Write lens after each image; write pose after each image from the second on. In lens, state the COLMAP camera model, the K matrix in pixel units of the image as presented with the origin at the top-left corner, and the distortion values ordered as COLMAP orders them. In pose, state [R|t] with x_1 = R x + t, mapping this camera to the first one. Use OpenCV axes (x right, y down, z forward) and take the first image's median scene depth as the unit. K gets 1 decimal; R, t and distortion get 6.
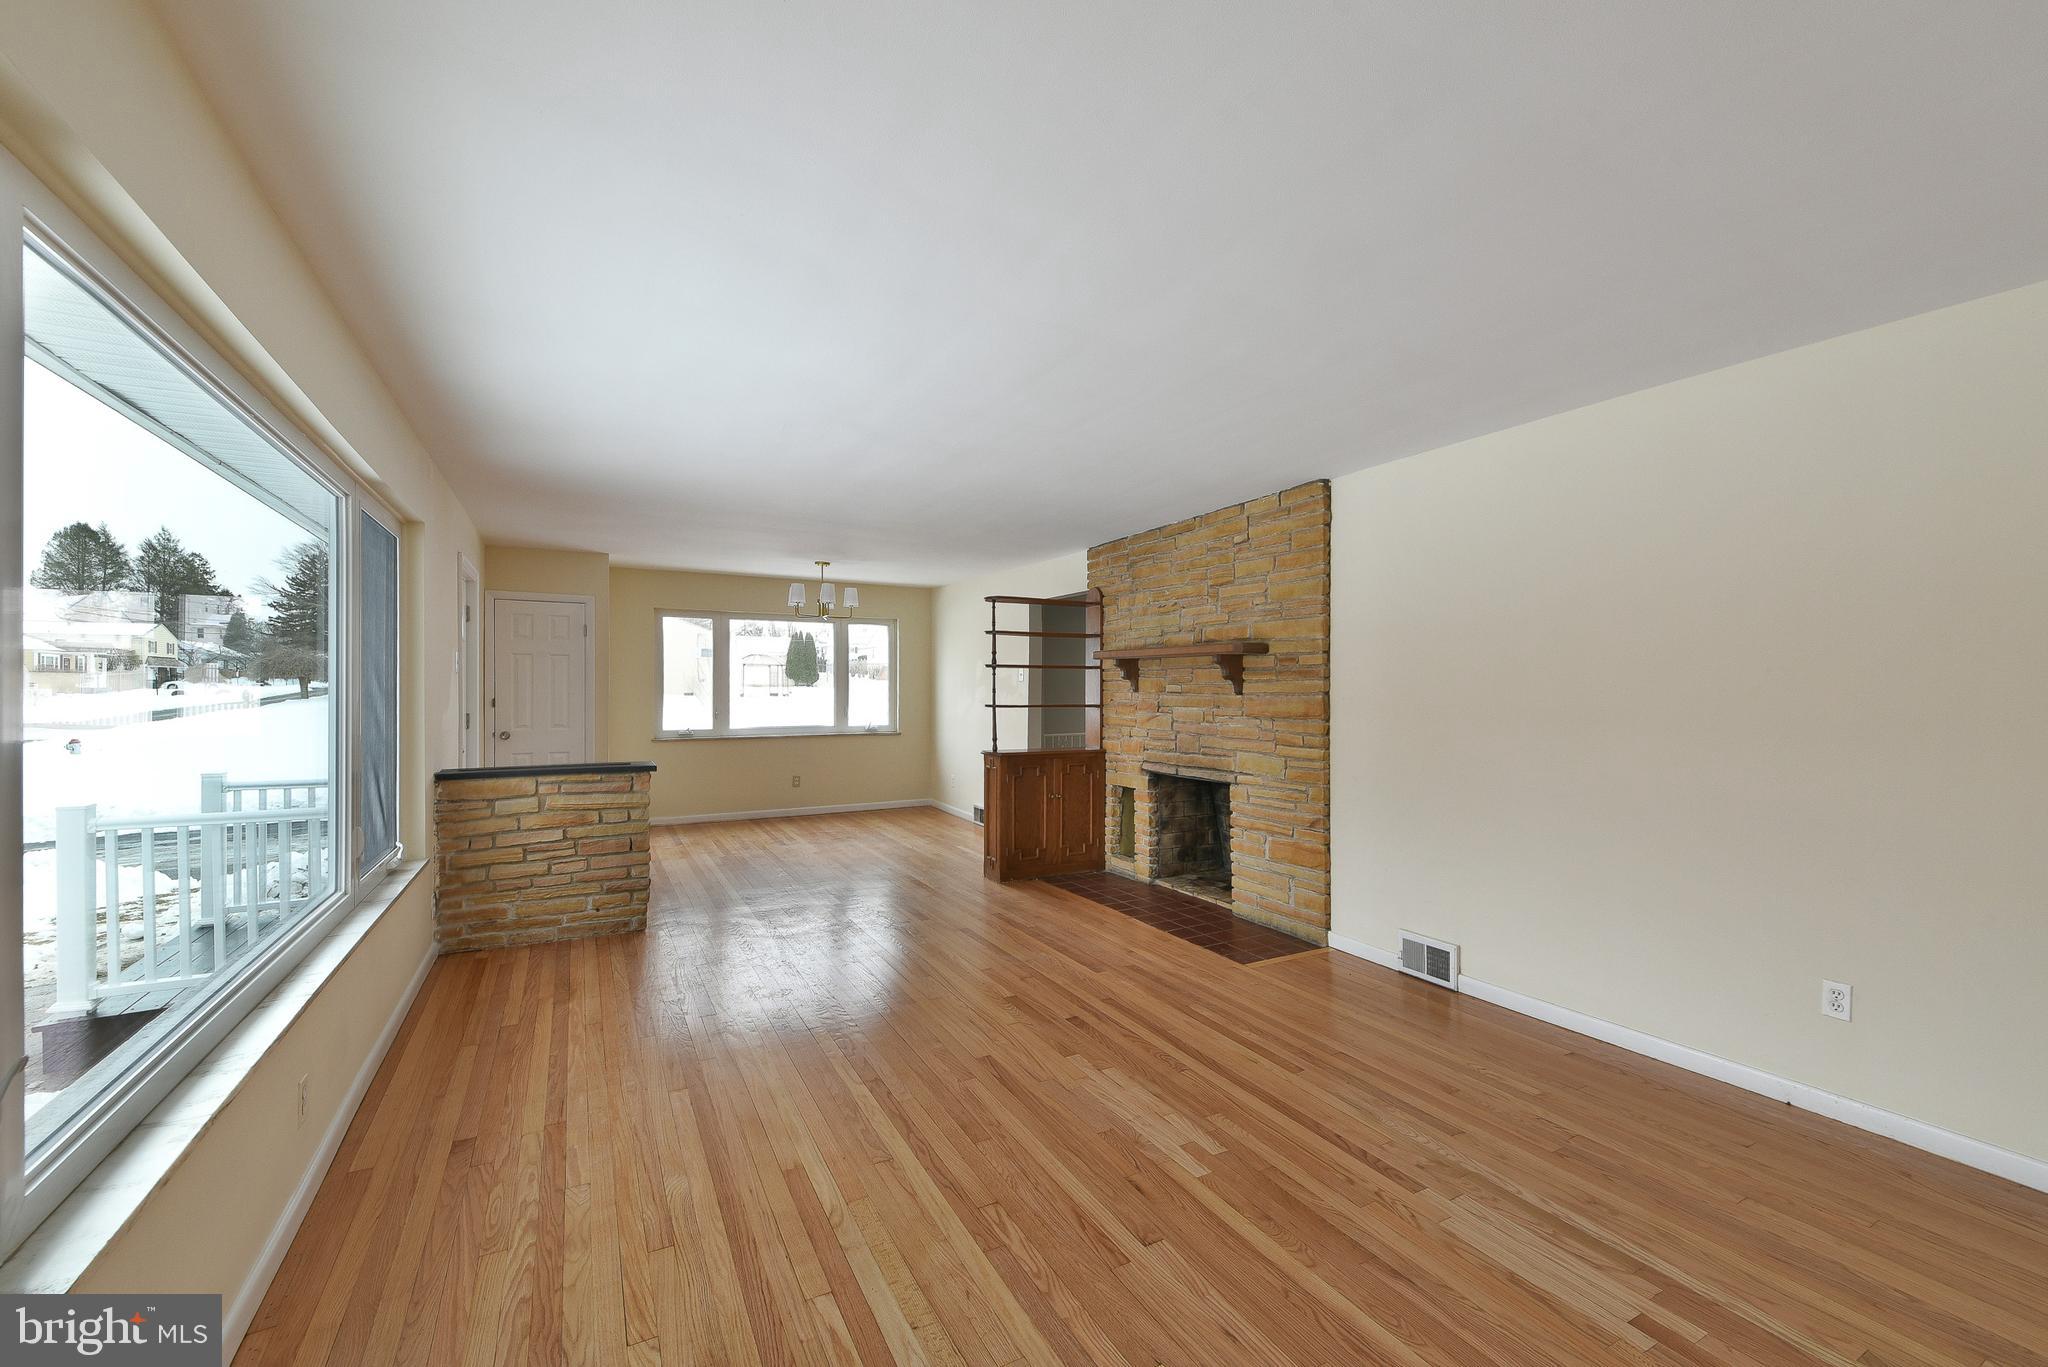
lens RADIAL K [[817.6, 0, 1024.0], [0, 817.6, 683.5], [0, 0, 1]] dist [0.036984, -0.000056]
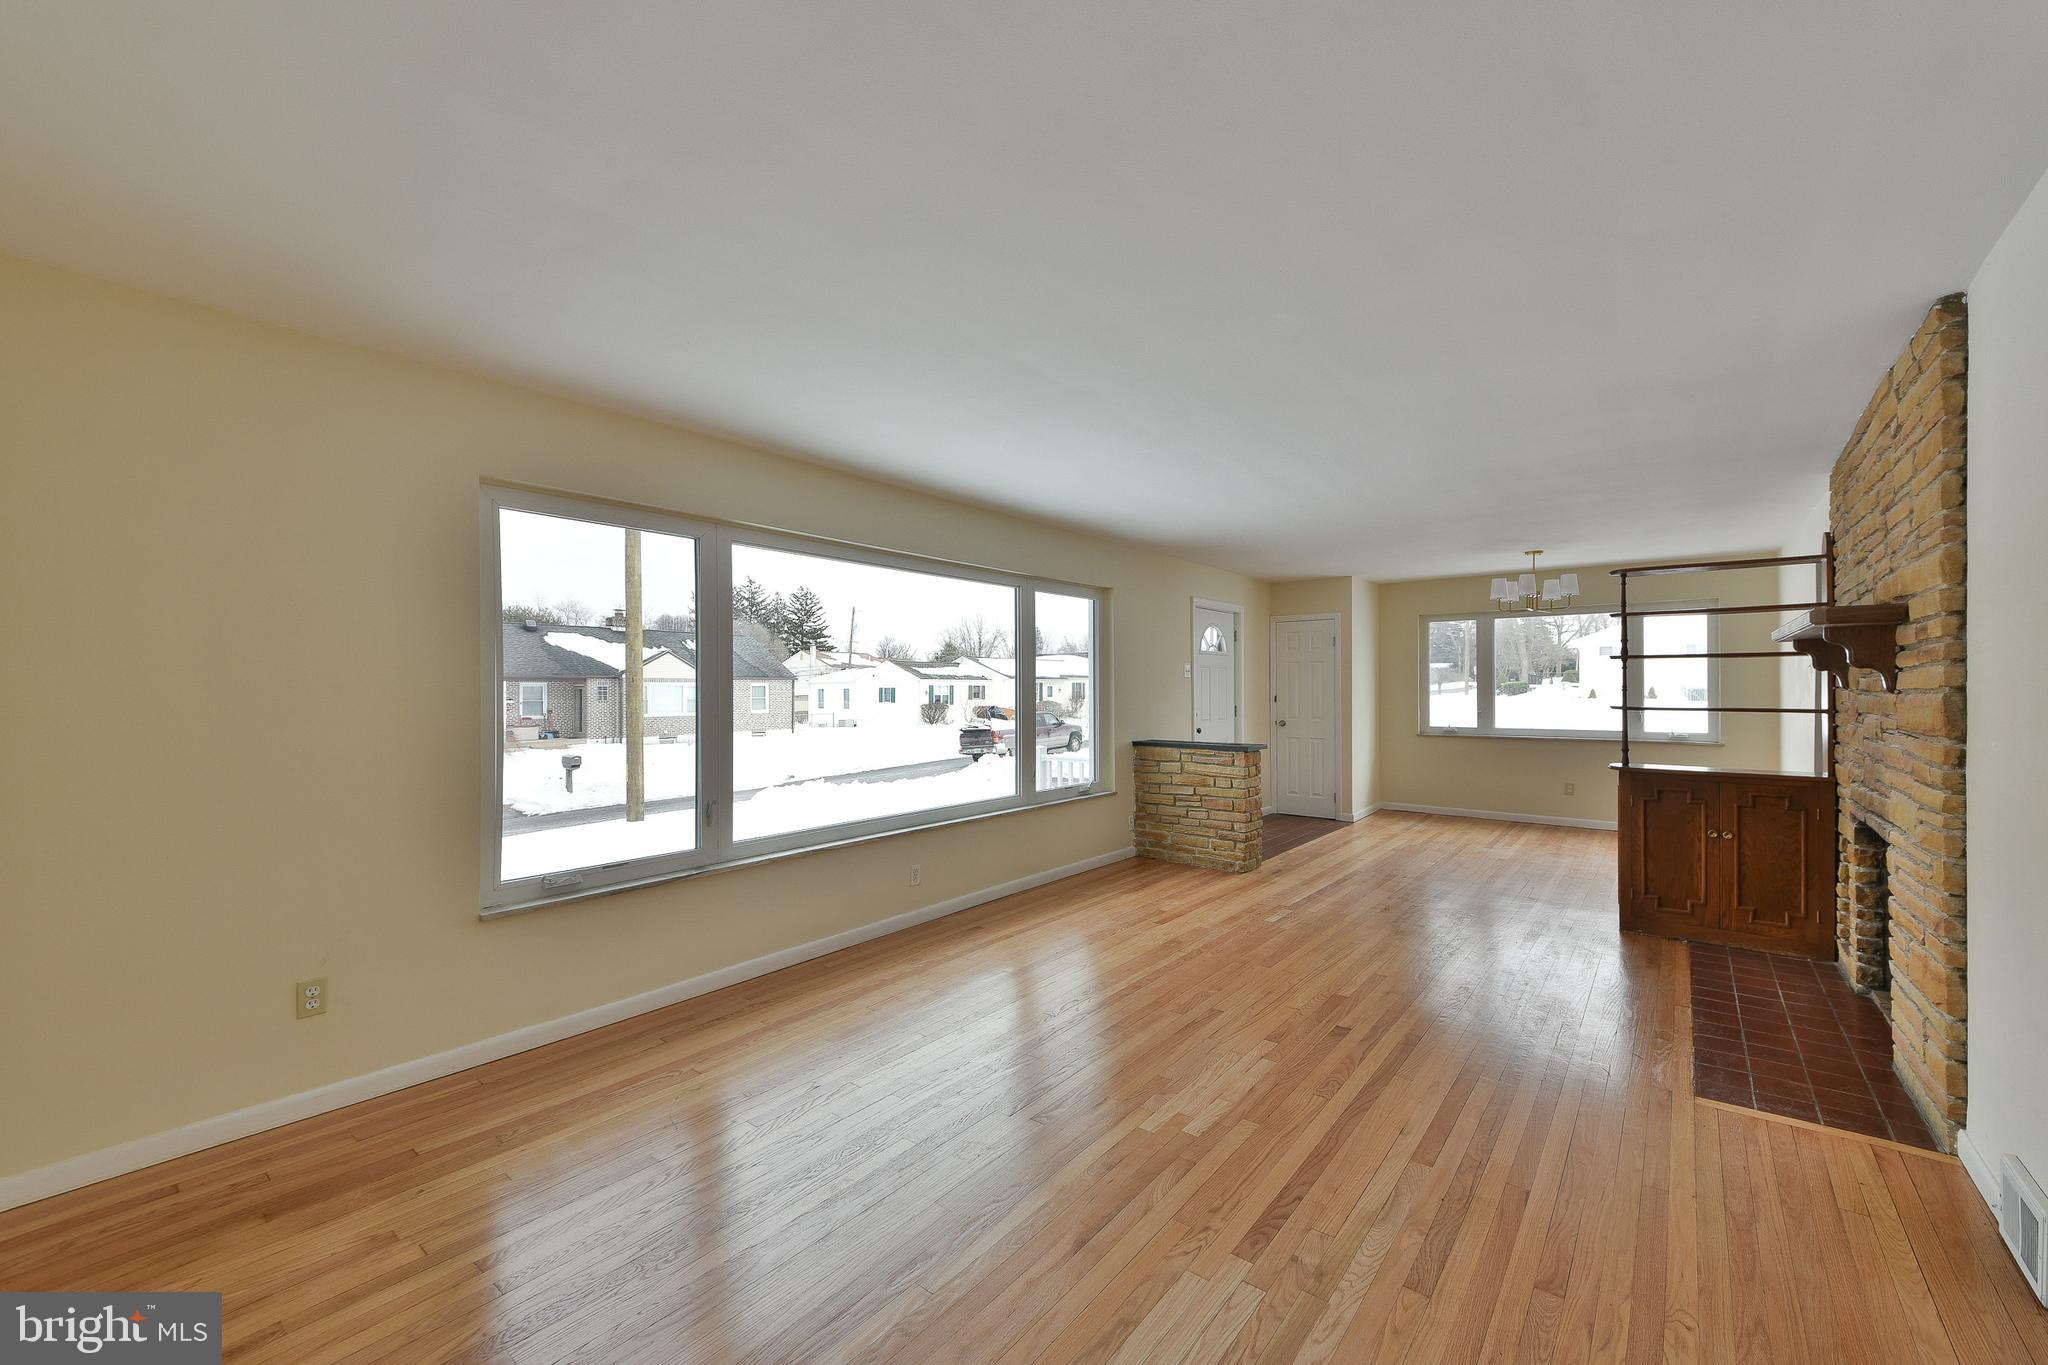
lens RADIAL K [[789.9, 0, 1075.7], [0, 789.9, 691.4], [0, 0, 1]] dist [0.000382, -0.000065]
pose [[0.419387, -0.000231, -0.907807, 0.554369], [0.007619, 0.999966, 0.003266, 0.006526], [0.907776, -0.008286, 0.419374, 0.241077]]
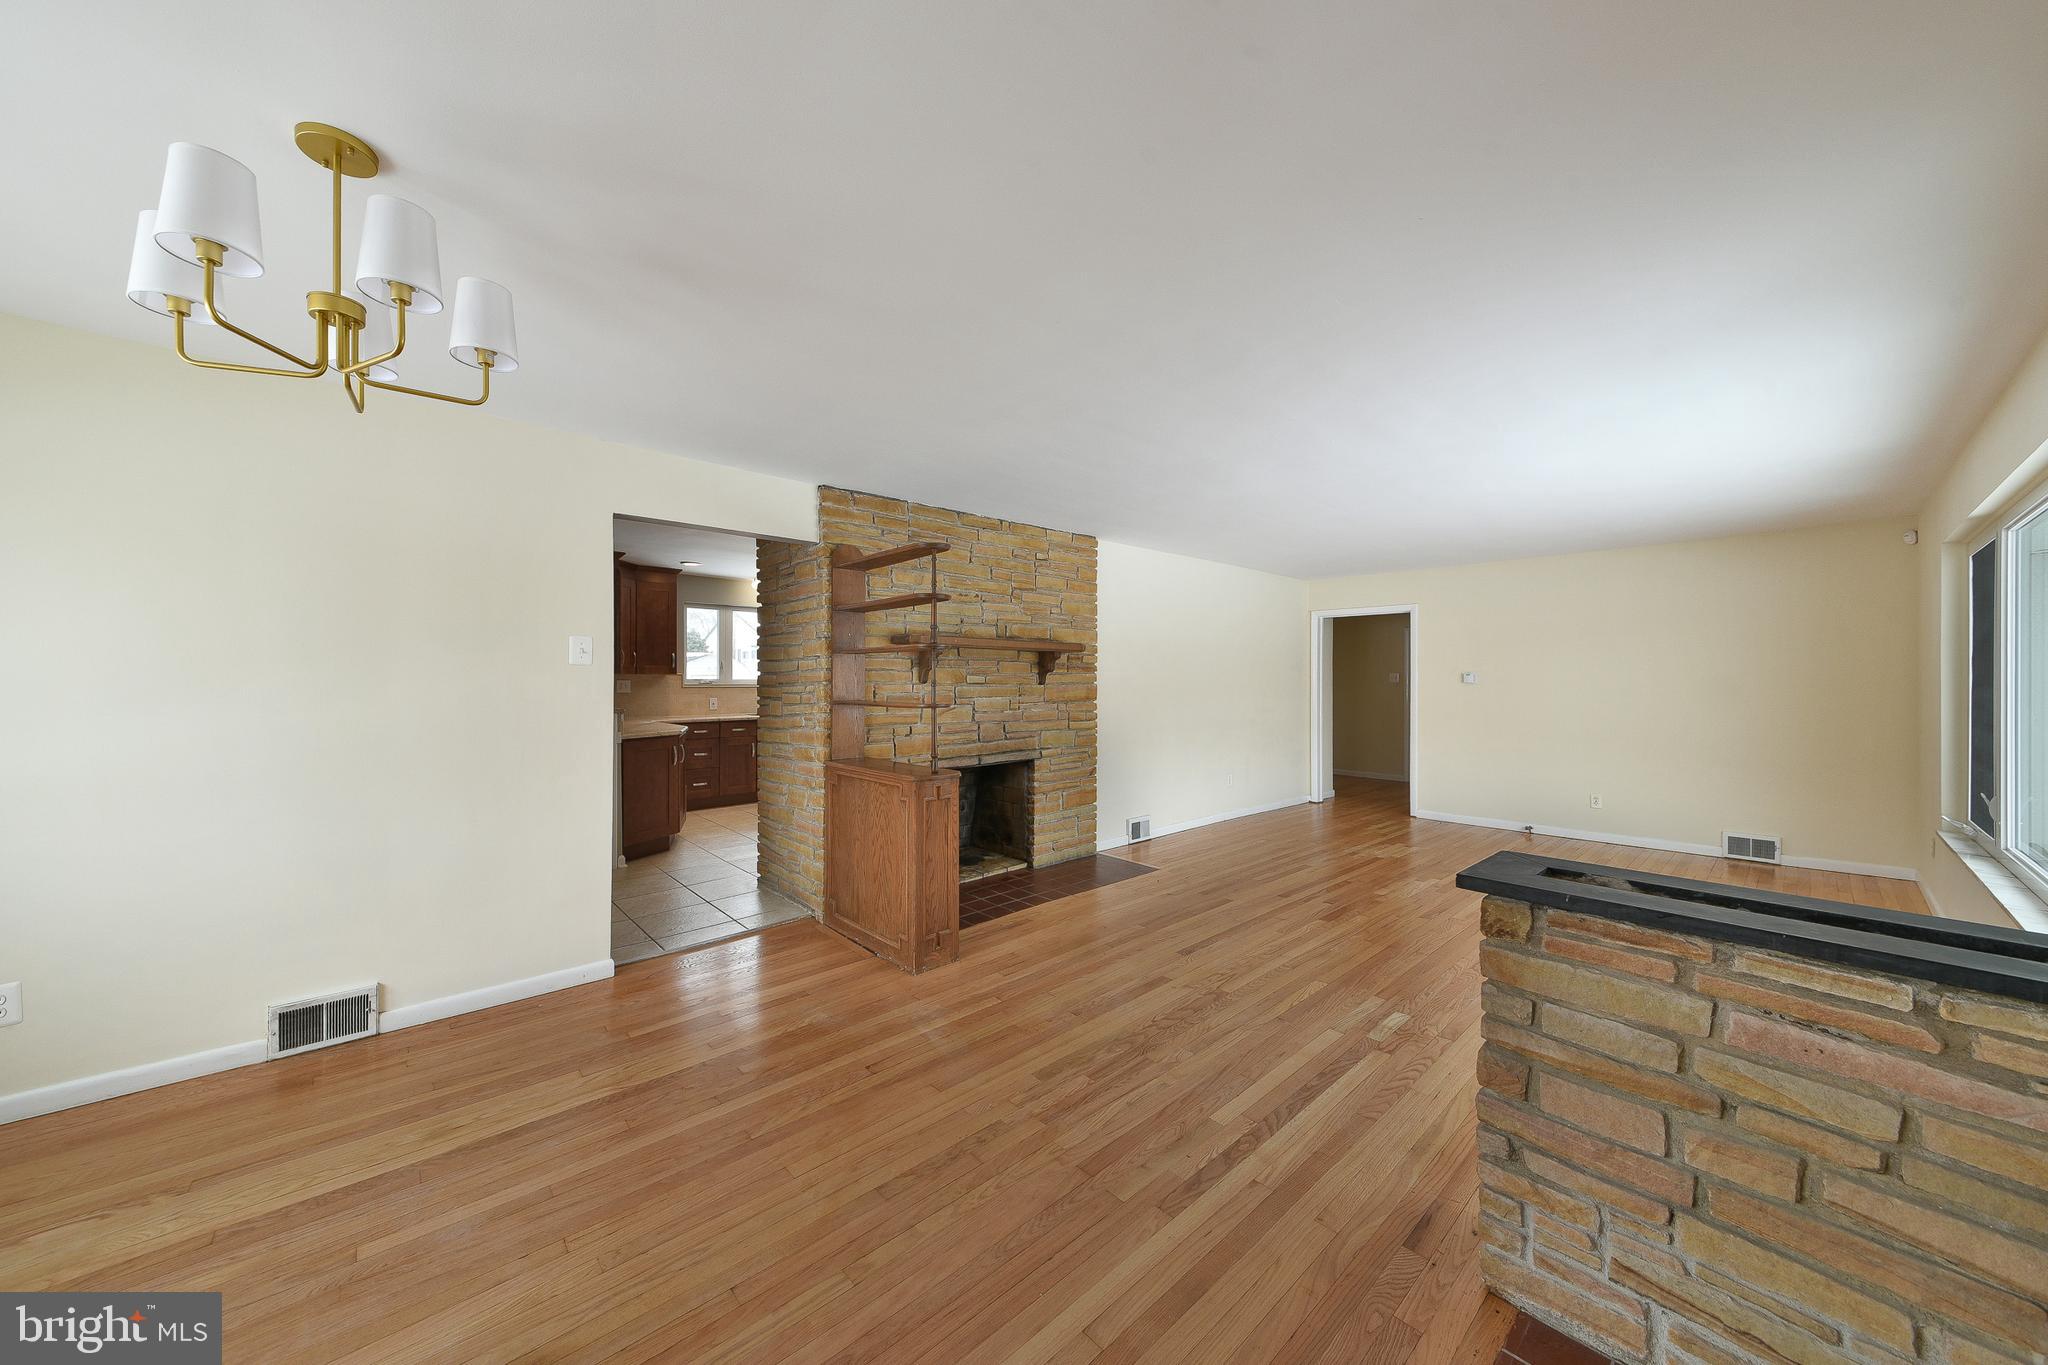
lens RADIAL K [[699.8, 0, 987.1], [0, 699.8, 671.3], [0, 0, 1]] dist [0.030988, -0.015618]
pose [[-0.211086, 0.005166, 0.977454, -0.770527], [-0.011282, 0.999907, -0.007721, 0.003156], [-0.977402, -0.012658, -0.211008, 1.361163]]
